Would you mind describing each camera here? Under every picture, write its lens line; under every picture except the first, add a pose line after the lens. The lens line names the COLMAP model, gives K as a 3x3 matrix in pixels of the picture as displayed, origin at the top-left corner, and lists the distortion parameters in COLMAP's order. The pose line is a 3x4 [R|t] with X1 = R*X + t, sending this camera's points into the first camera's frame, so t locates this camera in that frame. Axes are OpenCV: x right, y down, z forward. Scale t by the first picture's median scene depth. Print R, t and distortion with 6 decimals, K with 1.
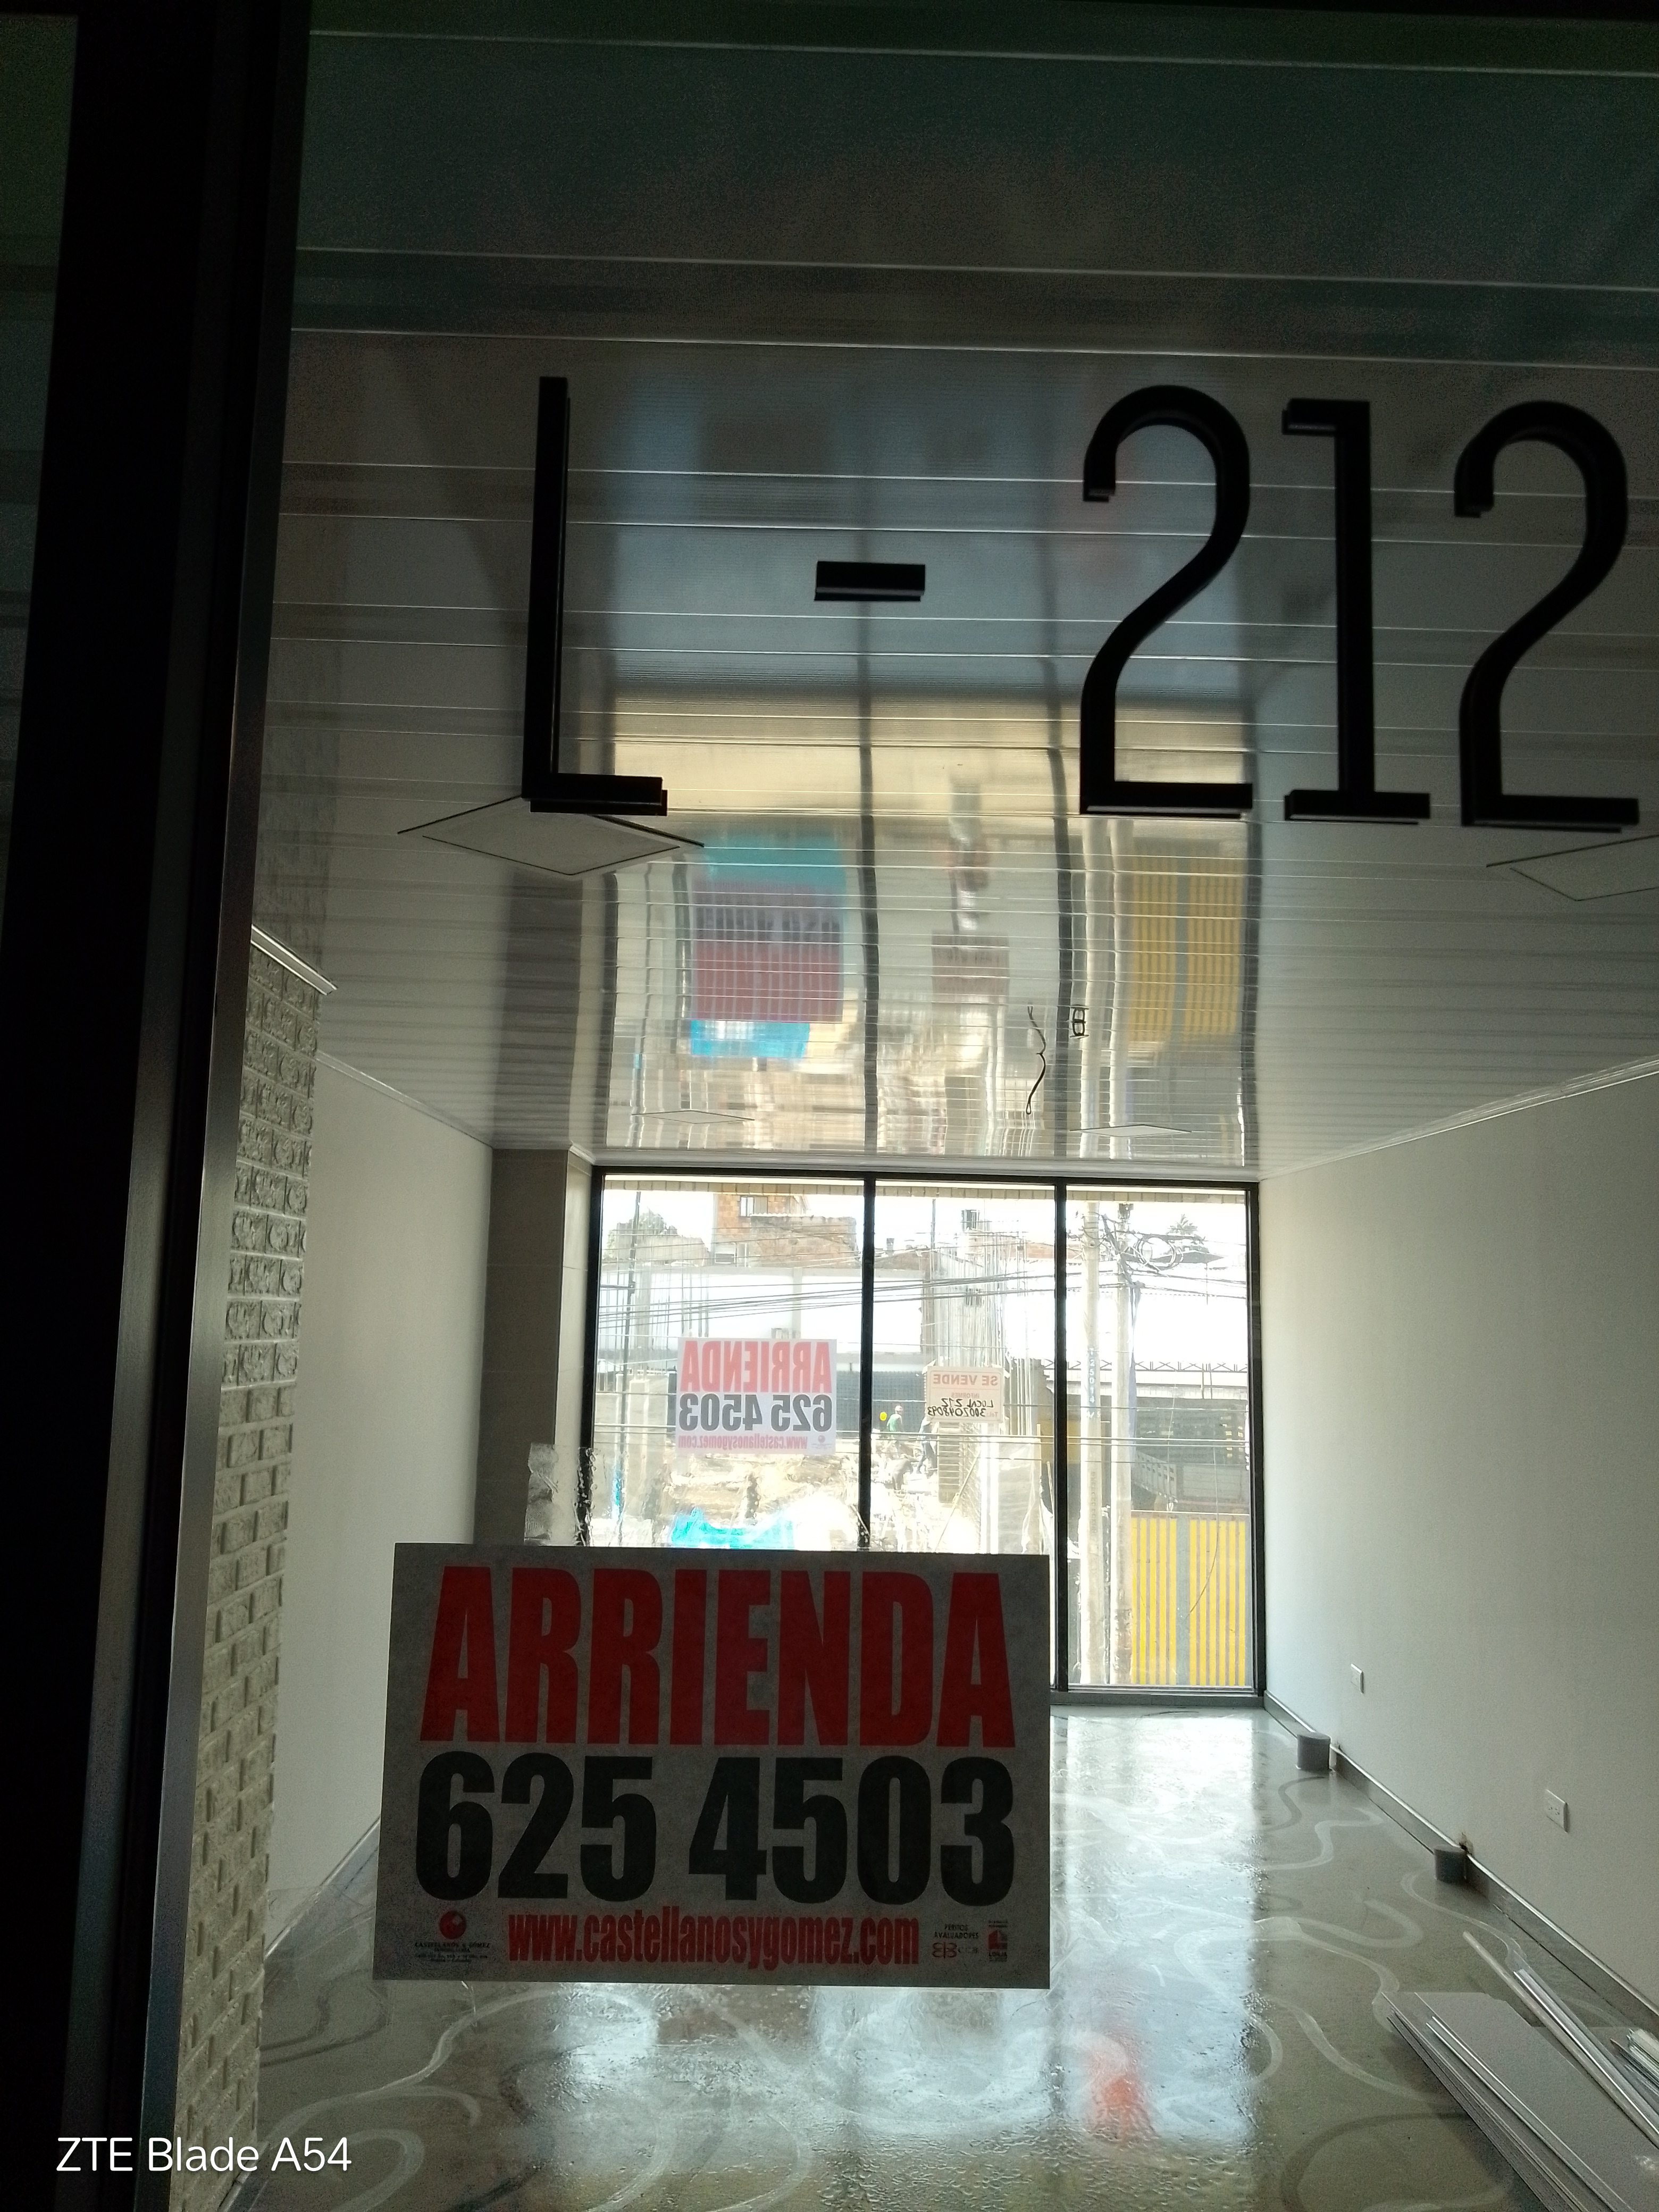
lens RADIAL K [[1677.2, 0, 829.5], [0, 1677.2, 1106.0], [0, 0, 1]] dist [0.058164, -0.103104]
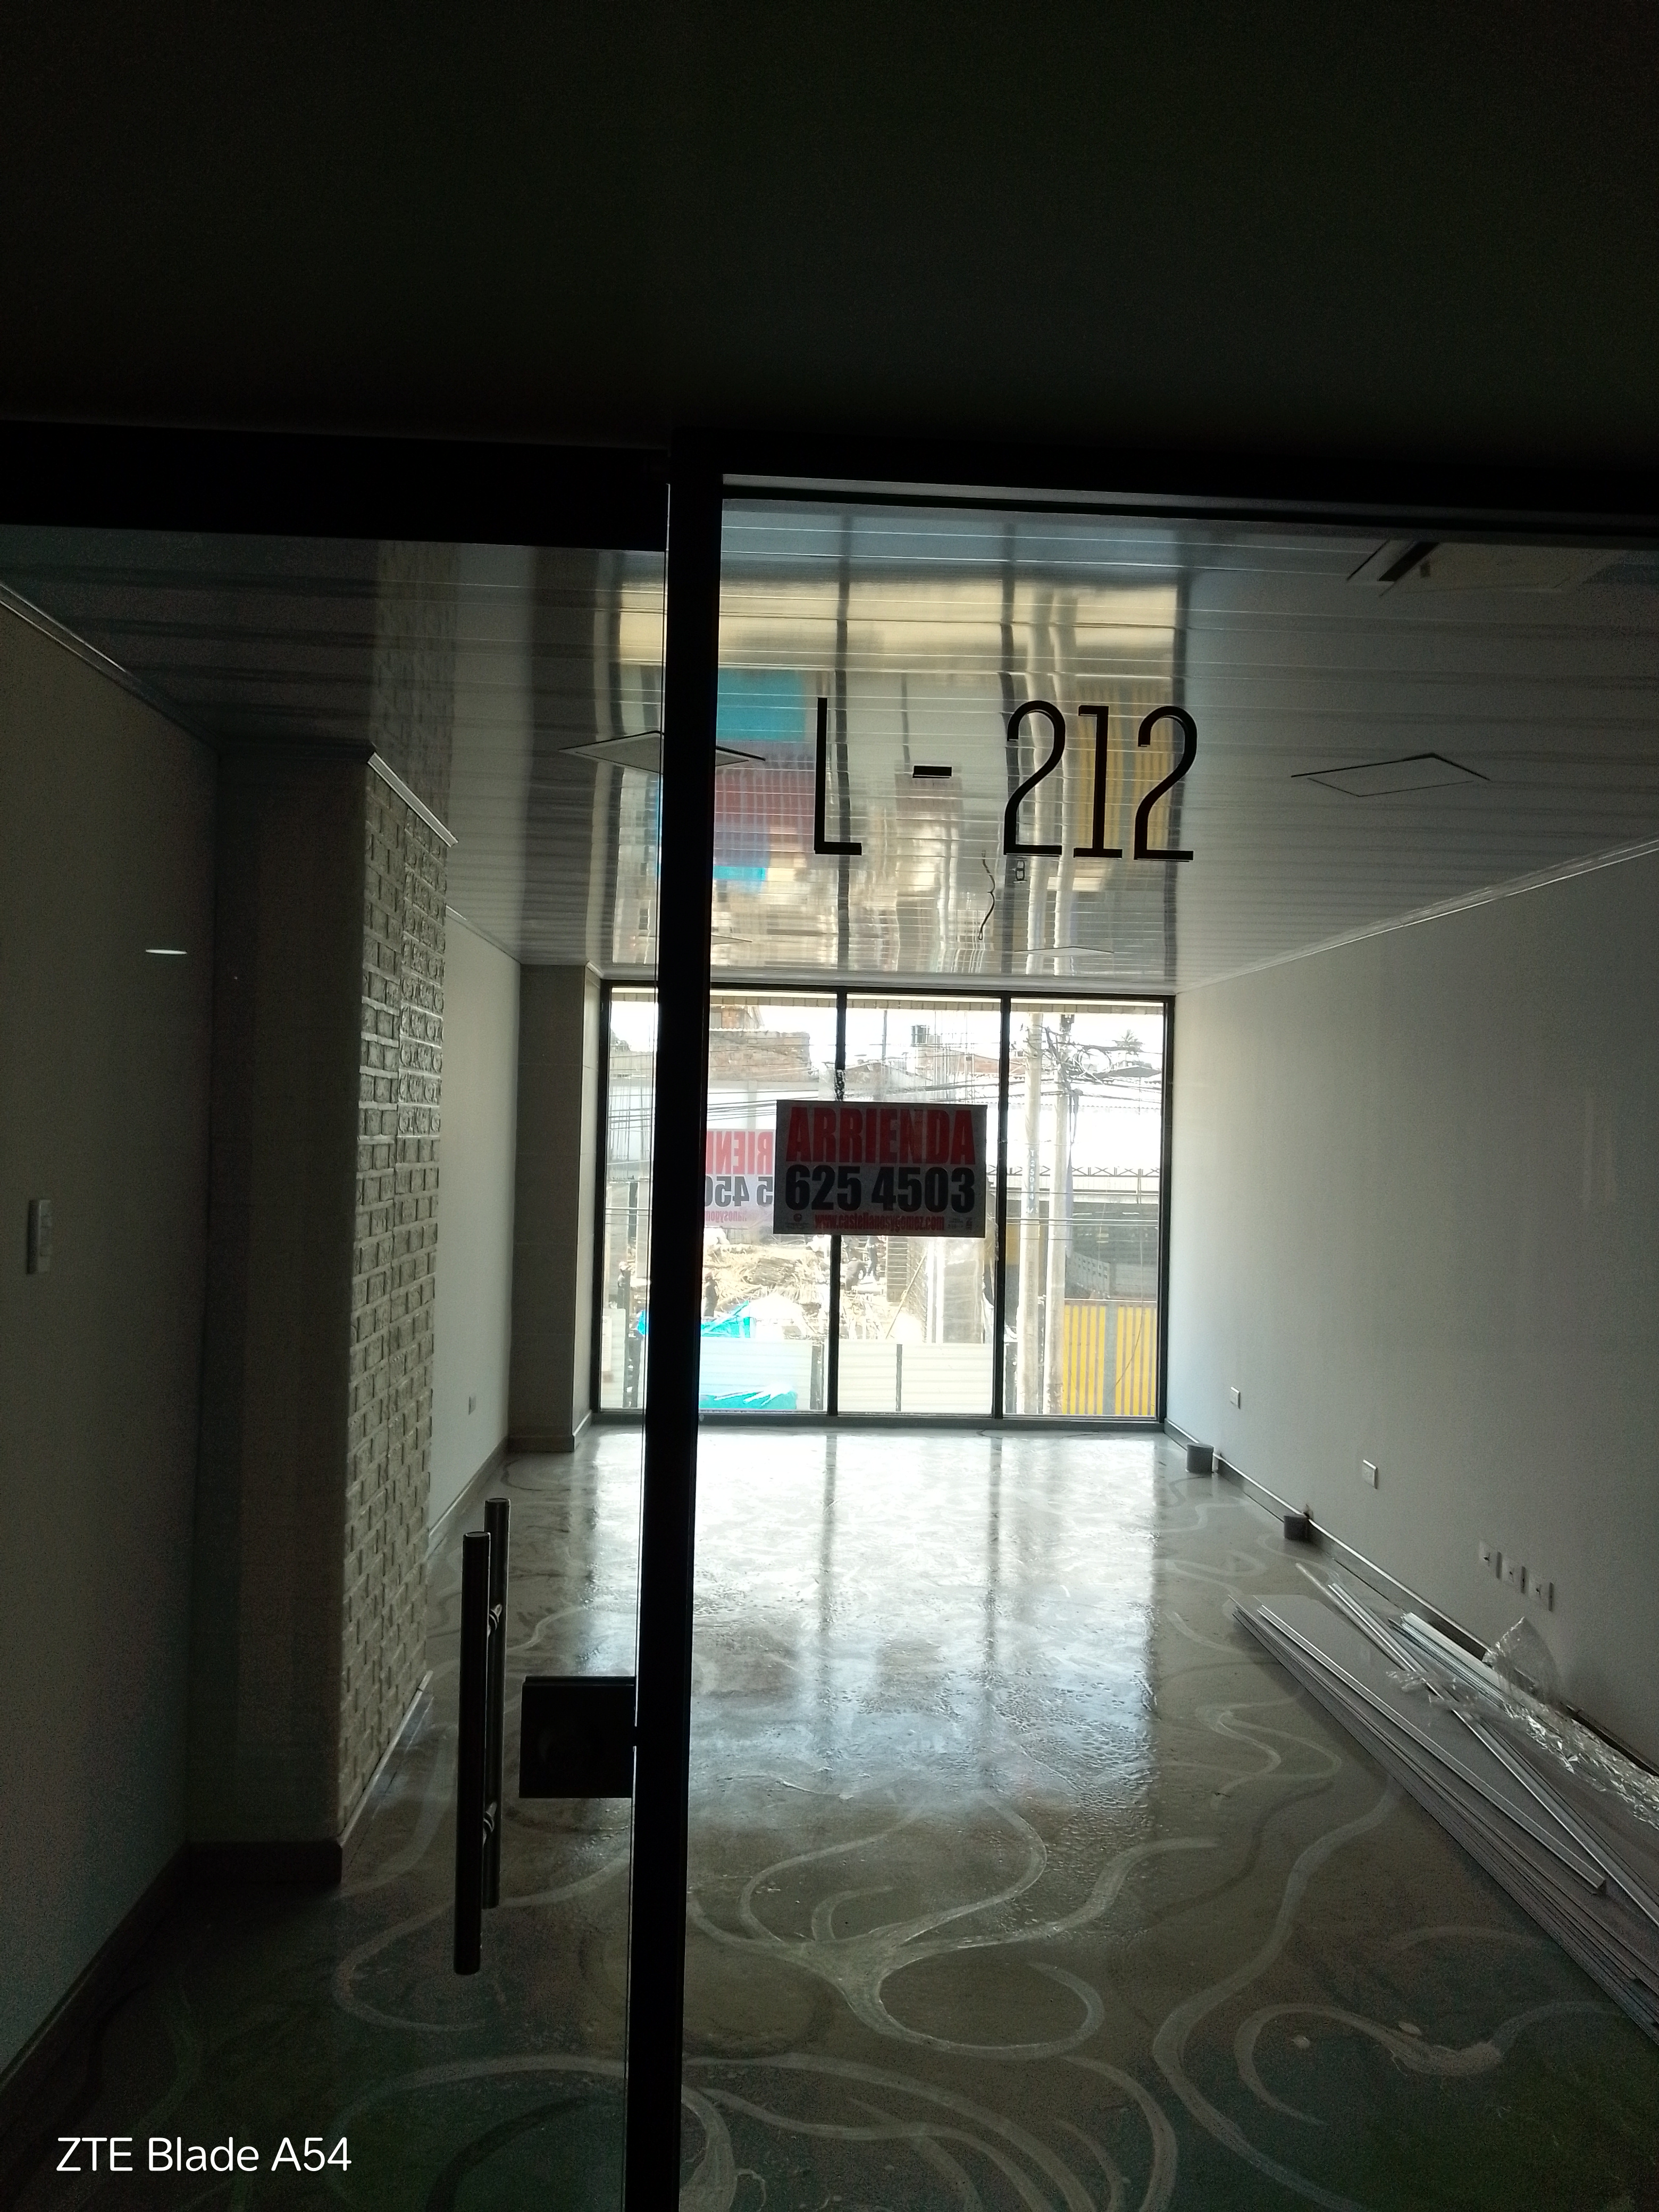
lens RADIAL K [[1661.2, 0, 827.7], [0, 1661.2, 1173.6], [0, 0, 1]] dist [0.079460, -0.000948]
pose [[0.999581, 0.000292, 0.028960, -0.020621], [-0.004626, 0.988720, 0.149706, -0.005118], [-0.028590, -0.149777, 0.988306, -0.166303]]
